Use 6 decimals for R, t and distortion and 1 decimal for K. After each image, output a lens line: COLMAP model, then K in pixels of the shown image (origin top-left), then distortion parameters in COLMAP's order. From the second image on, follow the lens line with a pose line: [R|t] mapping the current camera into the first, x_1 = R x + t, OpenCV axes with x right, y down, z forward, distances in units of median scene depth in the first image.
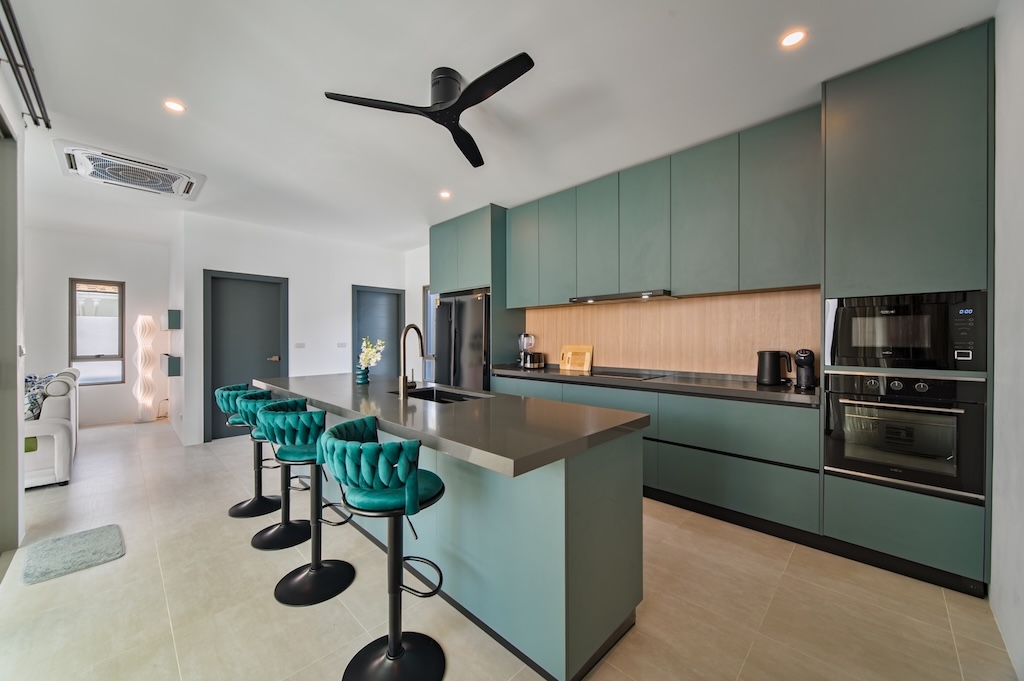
lens RADIAL K [[376.4, 0, 510.7], [0, 376.4, 338.0], [0, 0, 1]] dist [-0.000746, -0.000083]
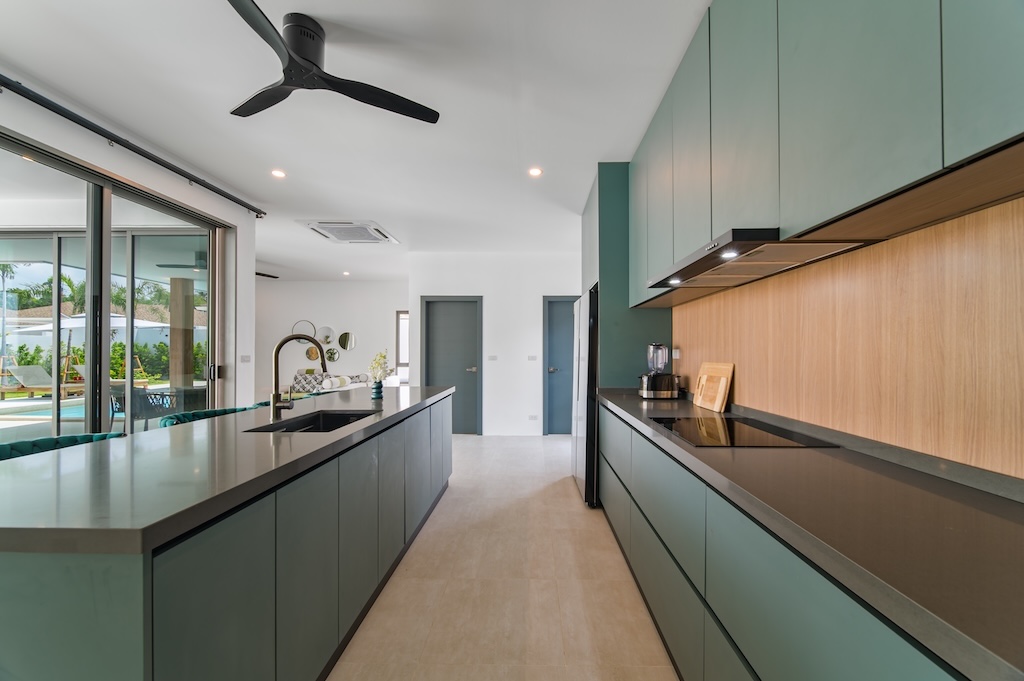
lens RADIAL K [[390.3, 0, 529.0], [0, 390.3, 349.0], [0, 0, 1]] dist [0.000419, -0.000017]
pose [[0.689503, -0.004174, -0.724271, 0.391060], [0.000678, 0.999987, -0.005117, 0.000699], [0.724282, 0.003038, 0.689497, 0.391866]]
